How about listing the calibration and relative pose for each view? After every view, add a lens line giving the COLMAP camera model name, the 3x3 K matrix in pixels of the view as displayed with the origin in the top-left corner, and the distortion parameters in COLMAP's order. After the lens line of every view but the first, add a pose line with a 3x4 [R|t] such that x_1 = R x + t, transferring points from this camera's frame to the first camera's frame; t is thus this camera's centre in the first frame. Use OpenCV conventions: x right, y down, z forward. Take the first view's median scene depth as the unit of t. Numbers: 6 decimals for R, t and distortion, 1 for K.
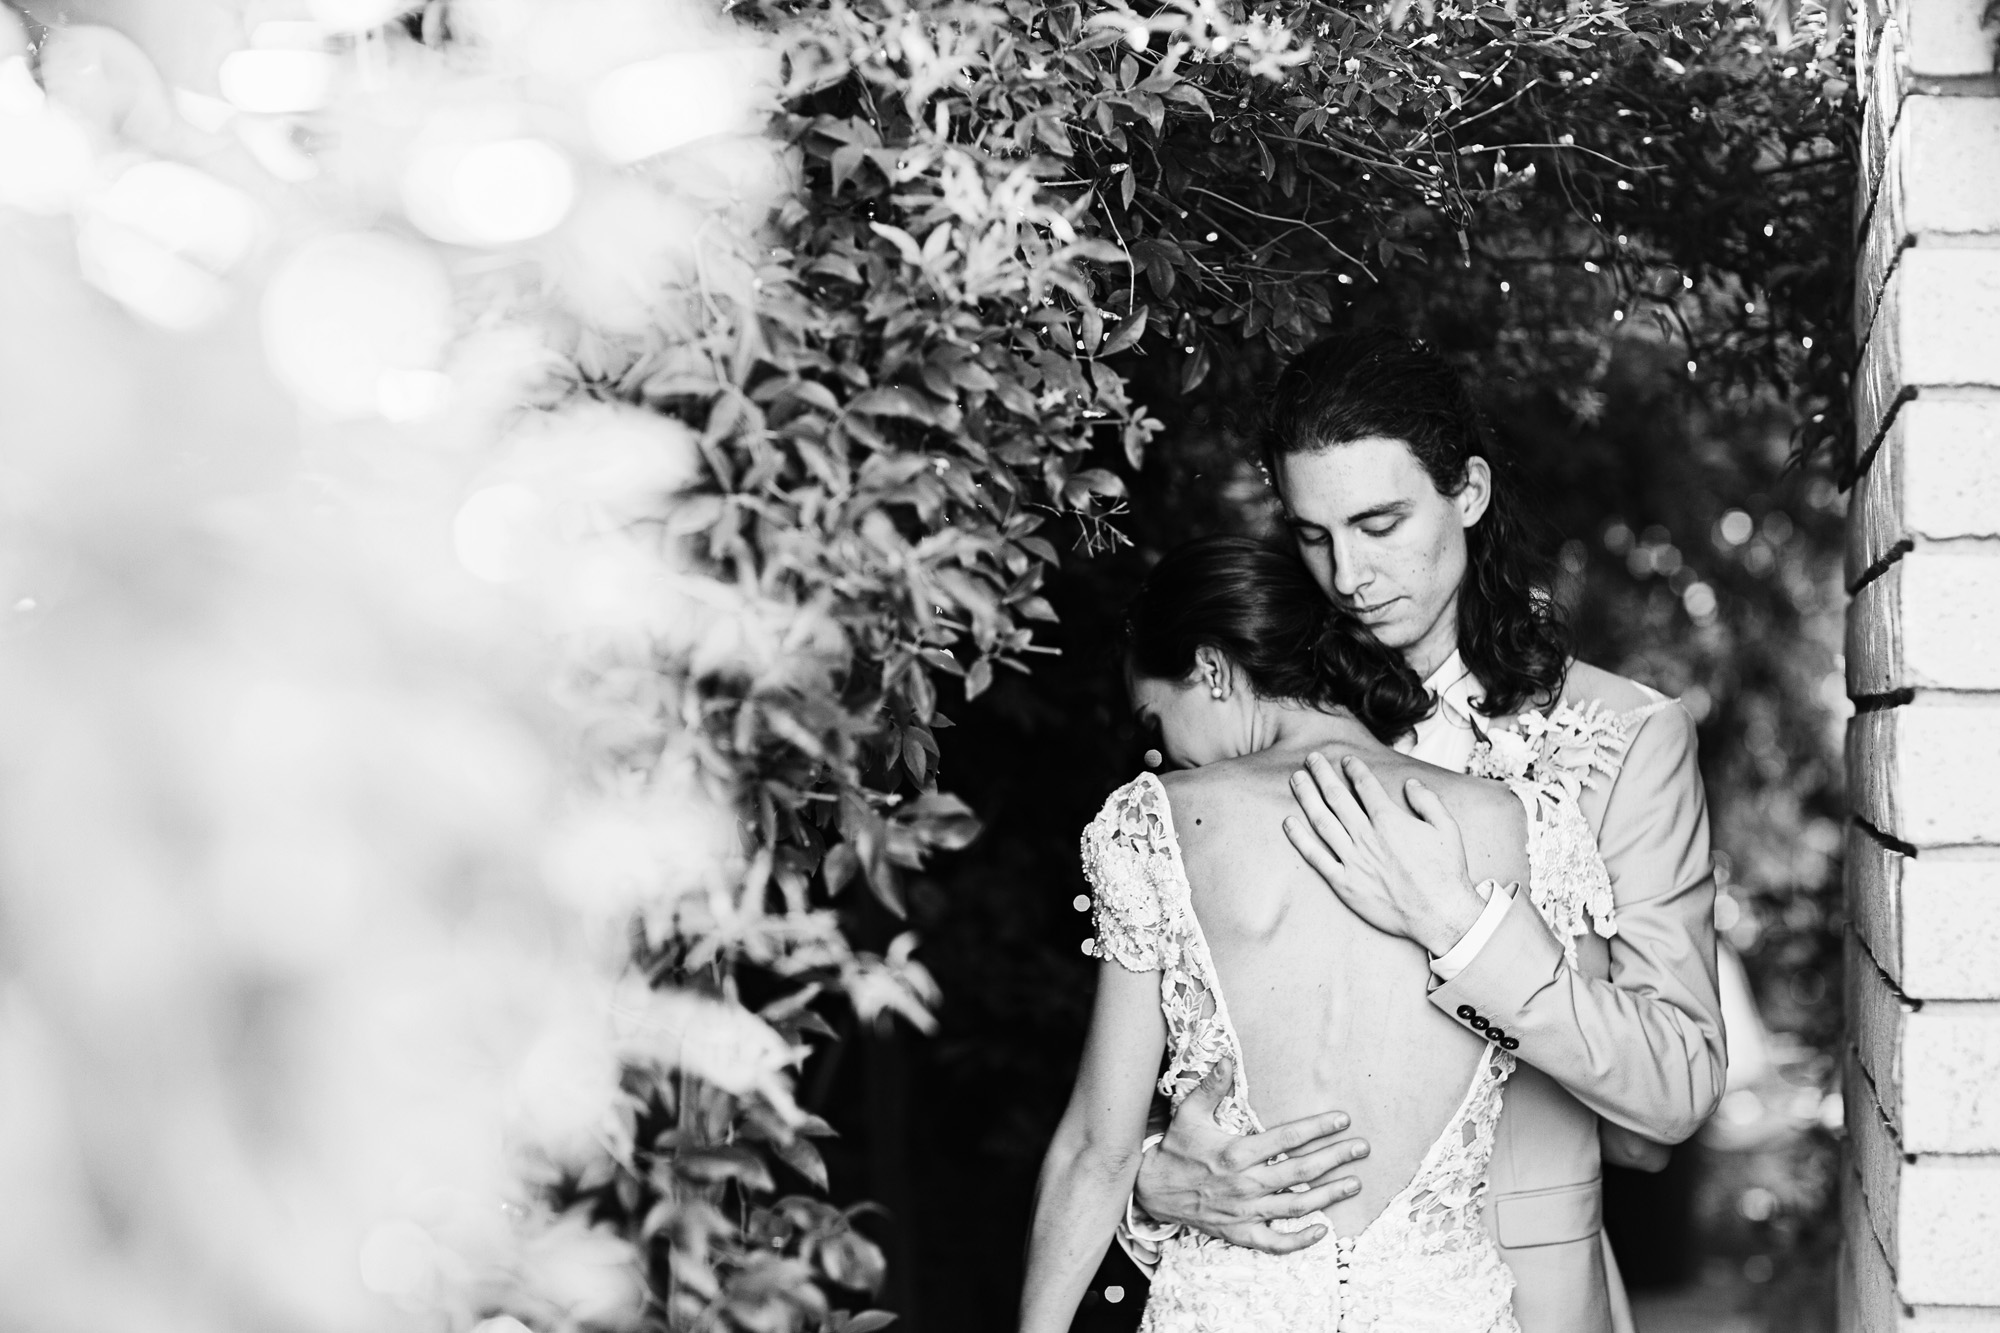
lens RADIAL K [[5005.8, 0, 999.6], [0, 5005.8, 472.1], [0, 0, 1]] dist [-0.151140, -0.598540]
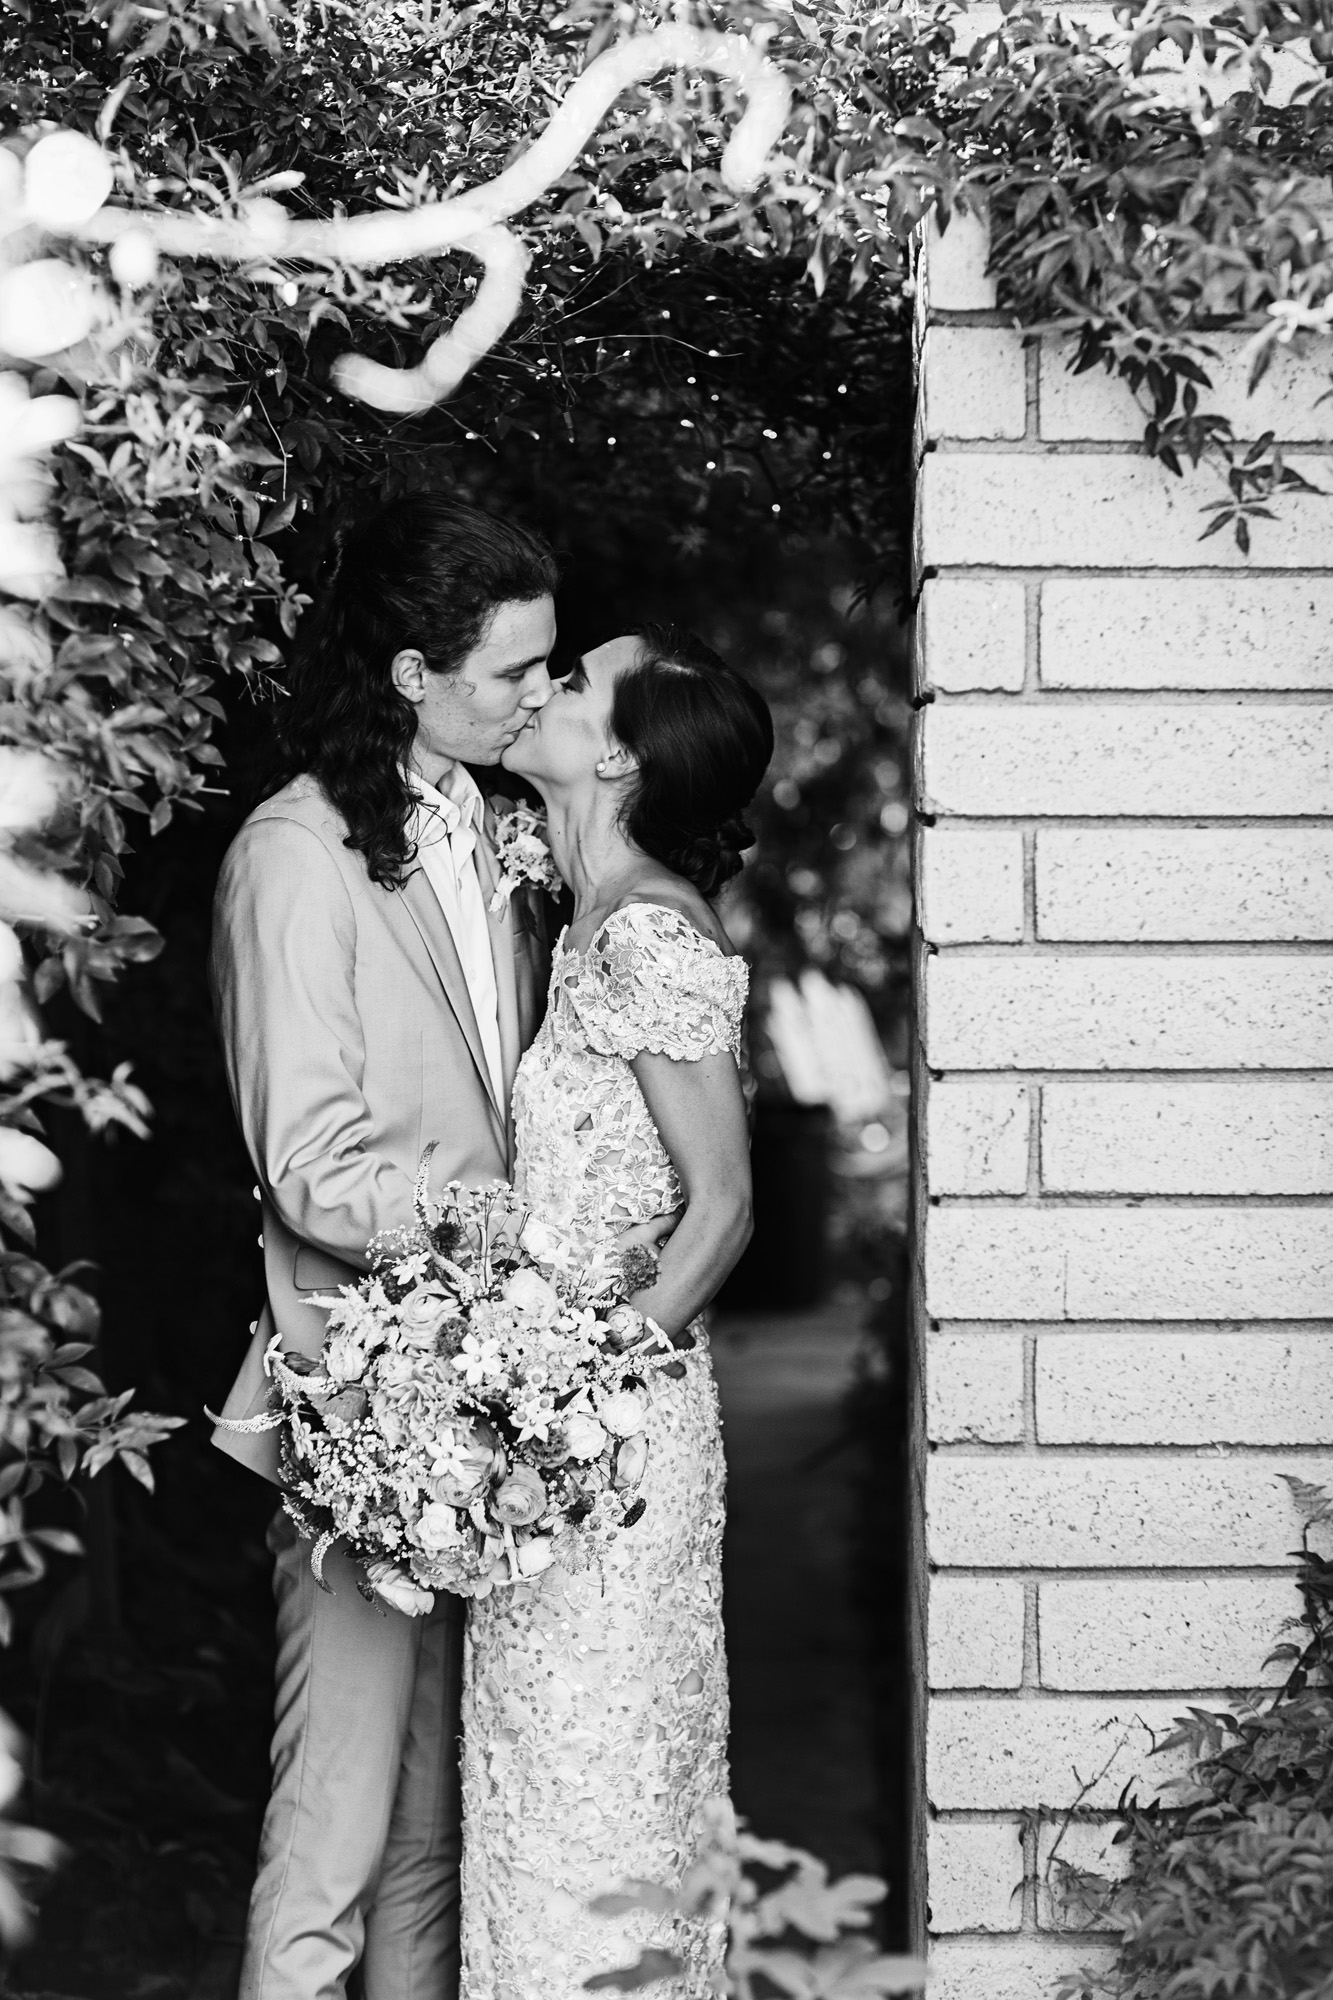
lens RADIAL K [[5005.8, 0, 790.8], [0, 5005.8, 997.2], [0, 0, 1]] dist [-0.151140, -0.598540]
pose [[0.991950, -0.016730, 0.125523, -0.005276], [0.003960, 0.994848, 0.101299, -0.035781], [-0.126571, -0.099986, 0.986906, -0.204249]]
